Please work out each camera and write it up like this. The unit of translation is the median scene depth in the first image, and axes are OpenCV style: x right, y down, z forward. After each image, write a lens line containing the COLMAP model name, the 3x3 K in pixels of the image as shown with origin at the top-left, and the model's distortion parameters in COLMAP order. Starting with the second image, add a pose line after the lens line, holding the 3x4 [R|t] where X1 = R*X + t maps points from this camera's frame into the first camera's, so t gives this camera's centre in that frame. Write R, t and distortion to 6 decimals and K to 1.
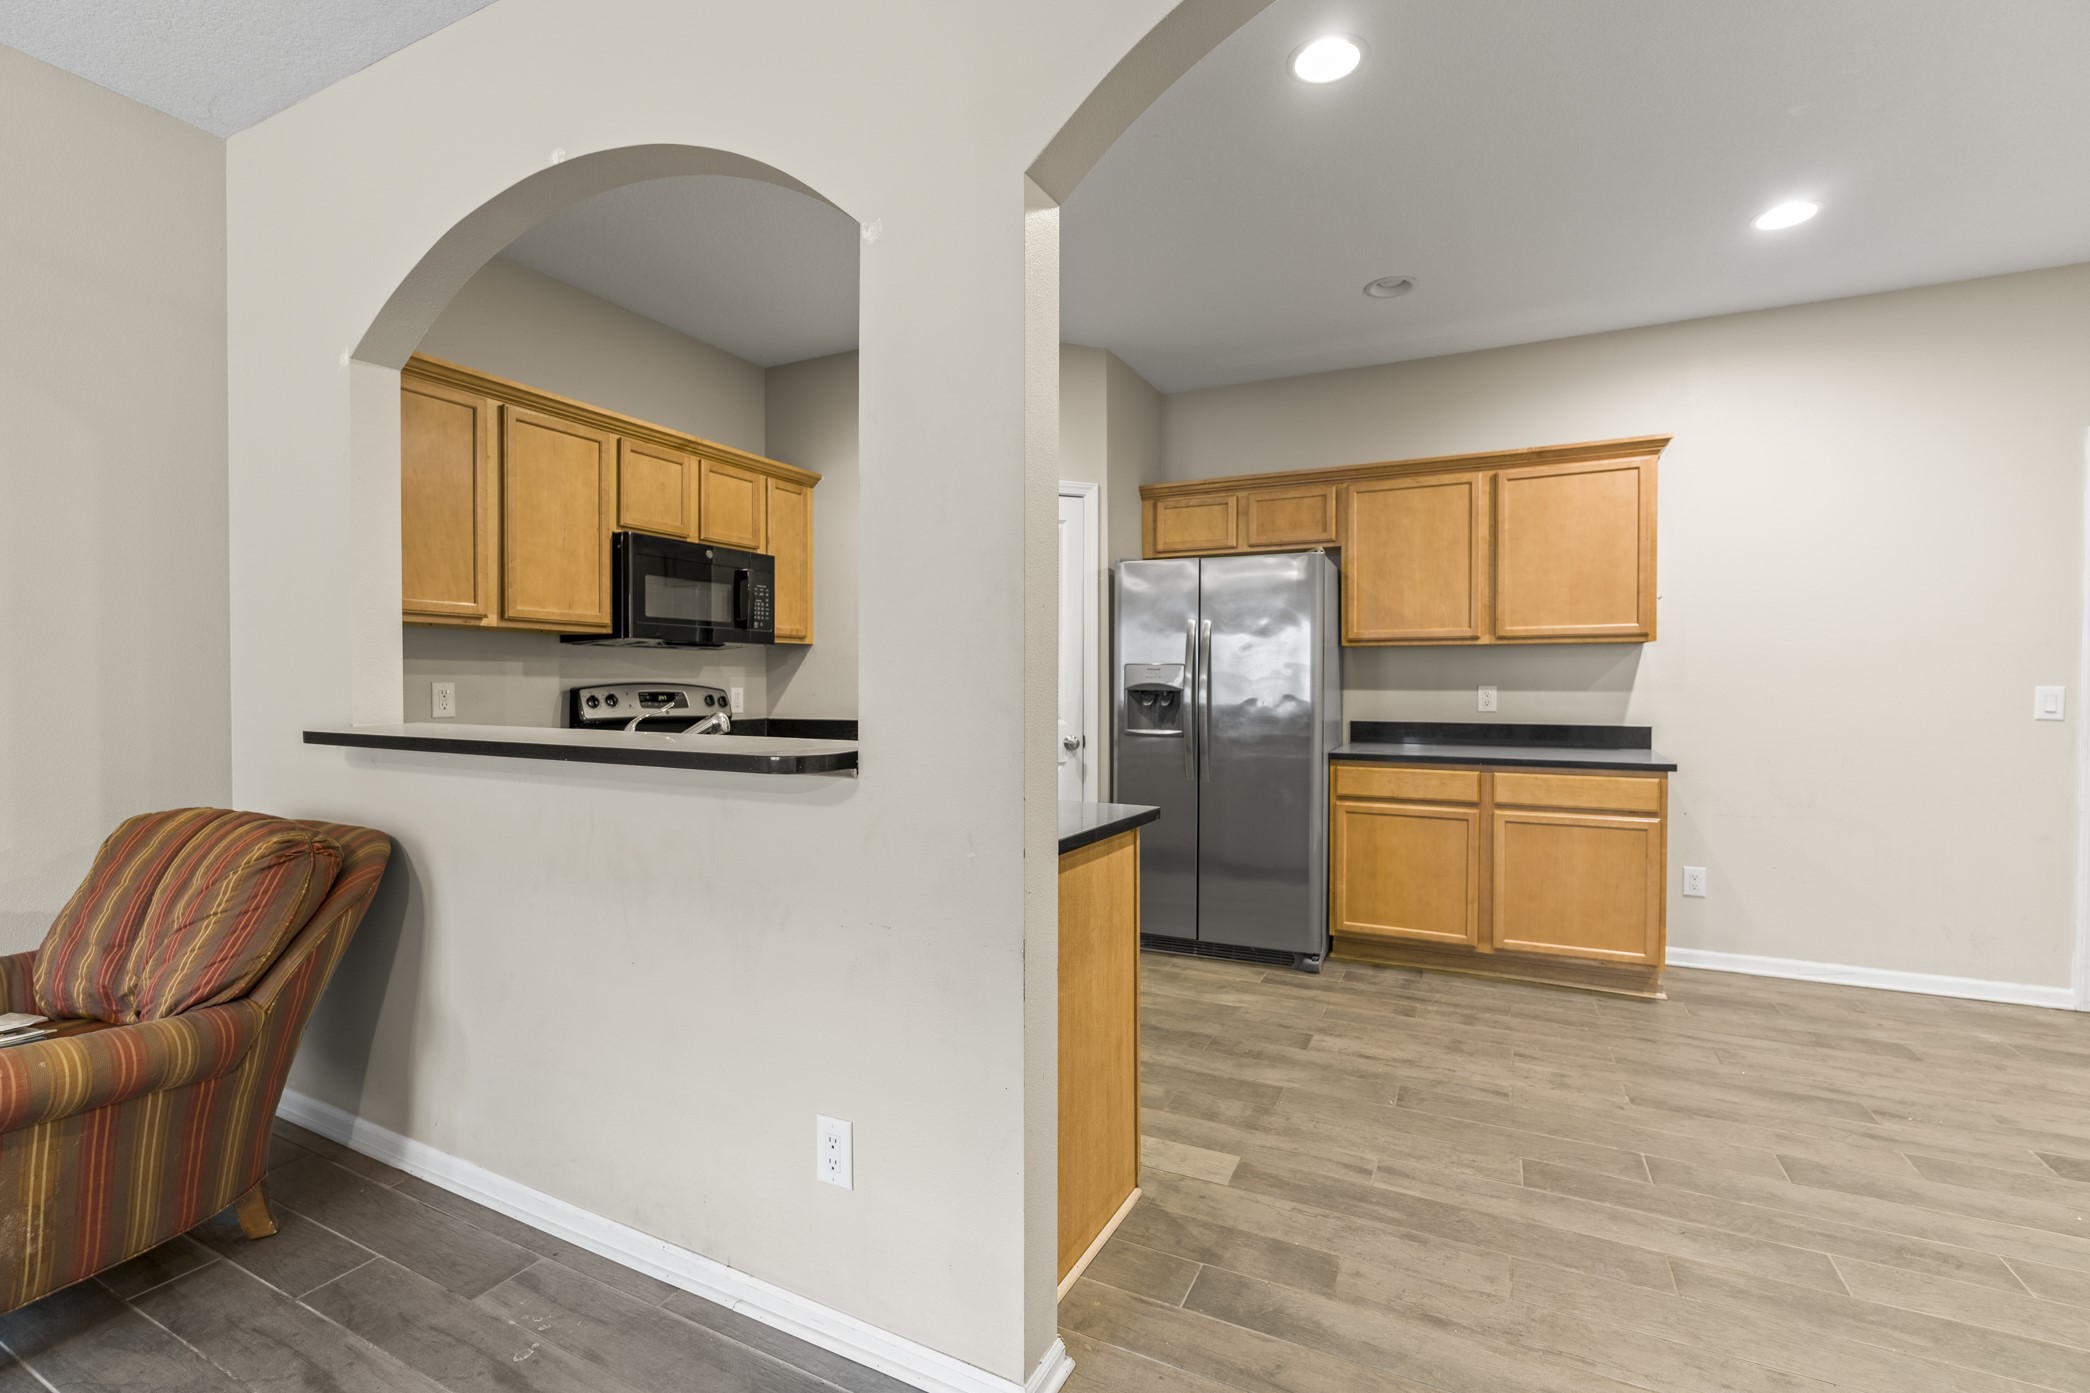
lens RADIAL K [[915.1, 0, 1045.1], [0, 915.1, 689.6], [0, 0, 1]] dist [-0.005326, 0.000300]
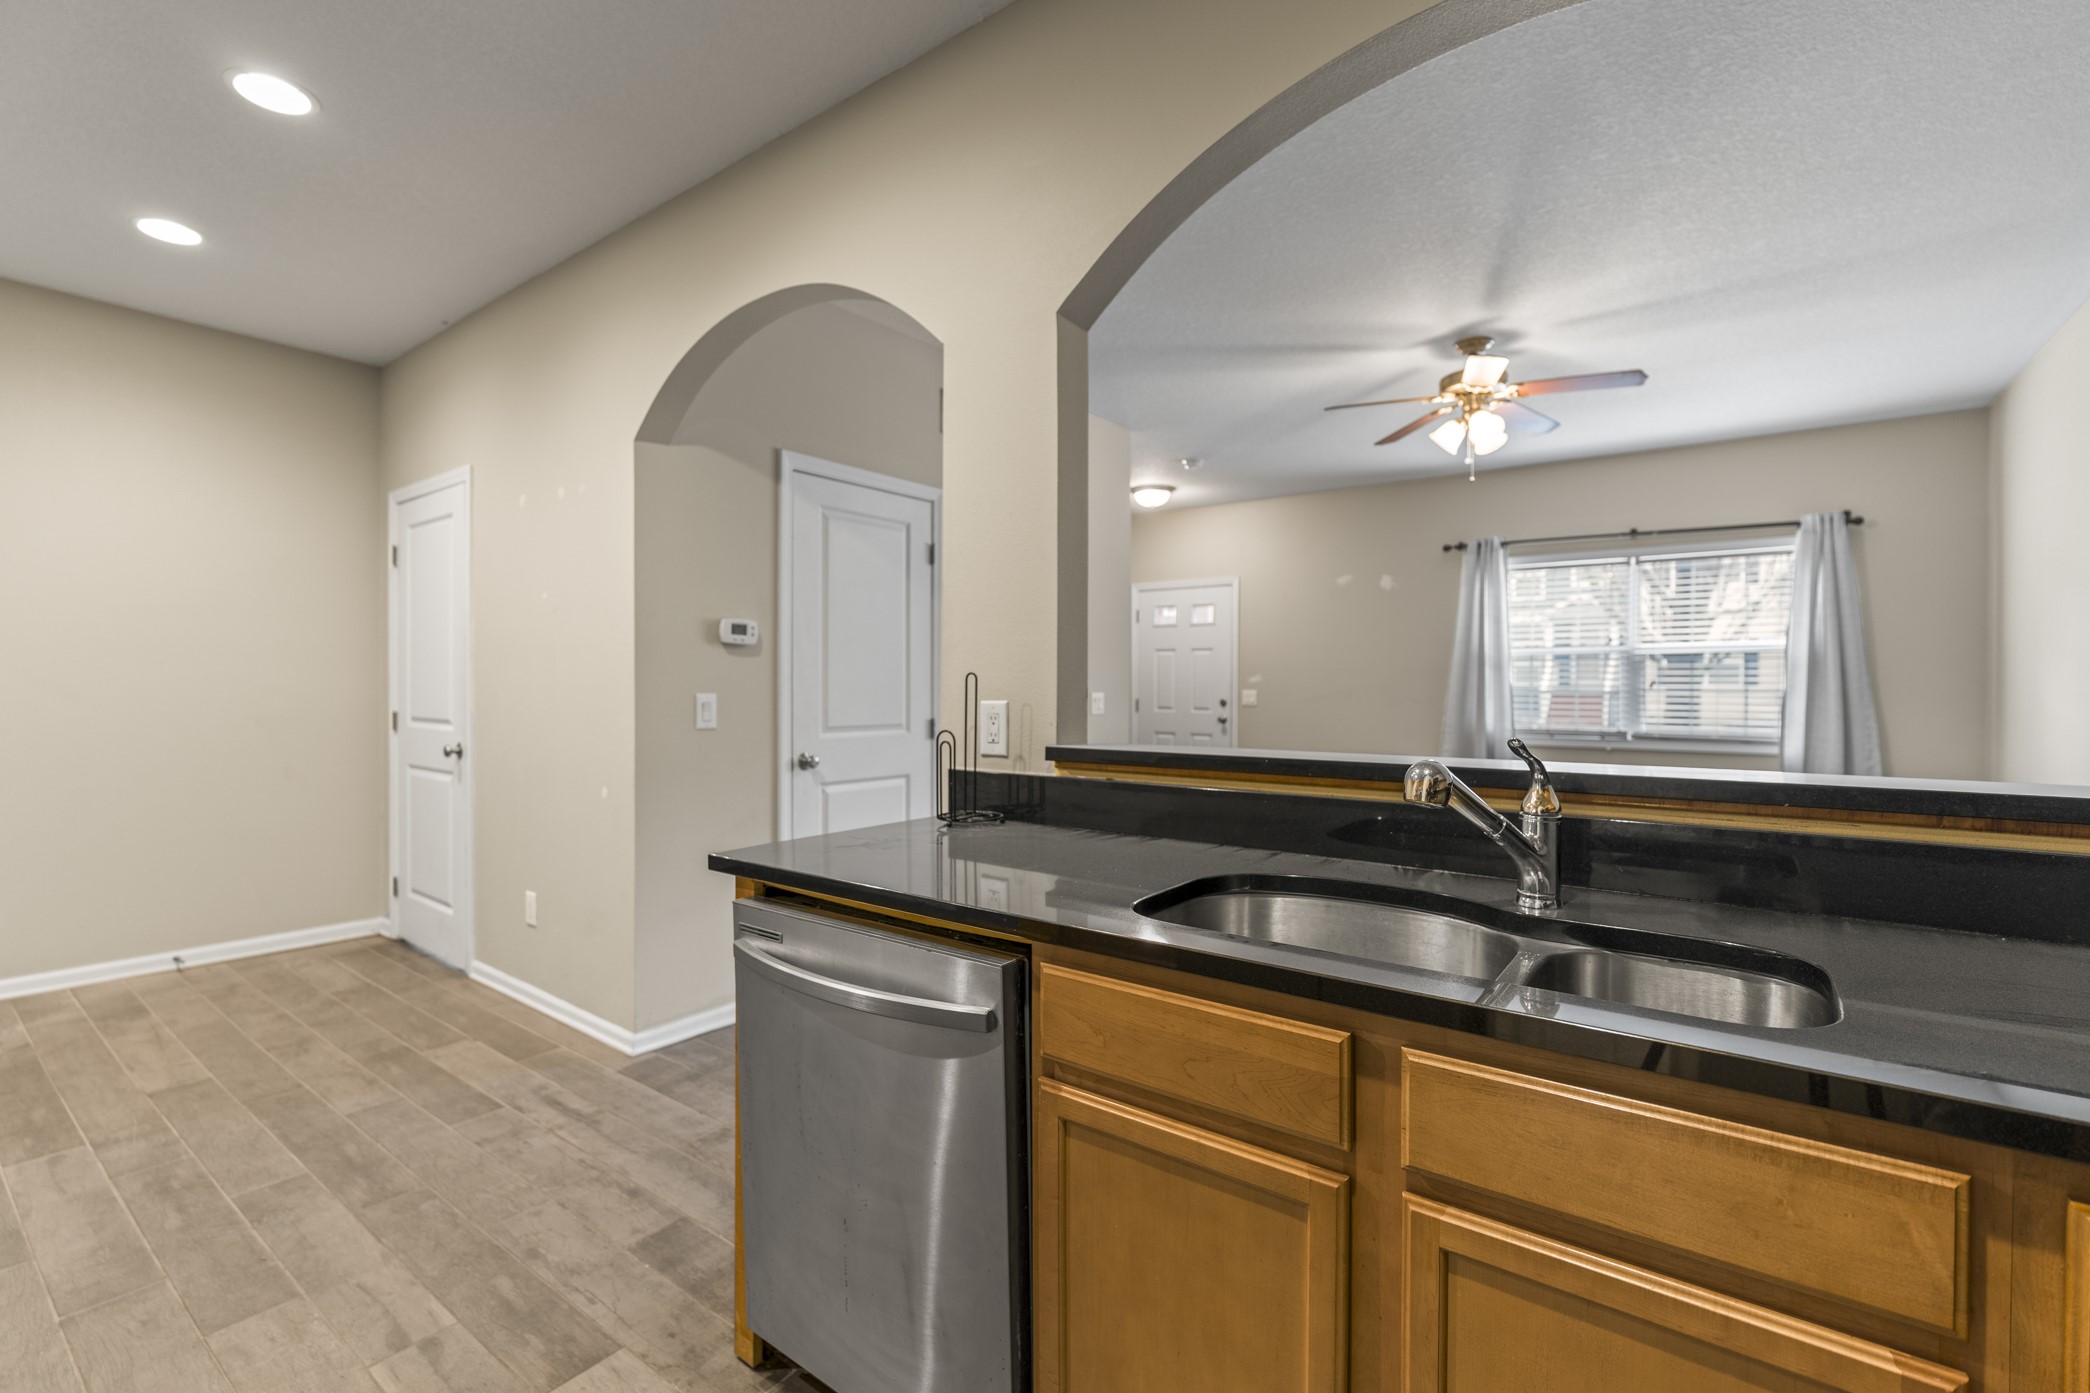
lens RADIAL K [[915.1, 0, 1045.1], [0, 915.1, 689.6], [0, 0, 1]] dist [-0.005326, 0.000300]
pose [[-0.982206, -0.008119, 0.187630, -0.185243], [-0.006163, 0.999920, 0.011006, -0.010301], [-0.187704, 0.009654, -0.982178, 1.091509]]
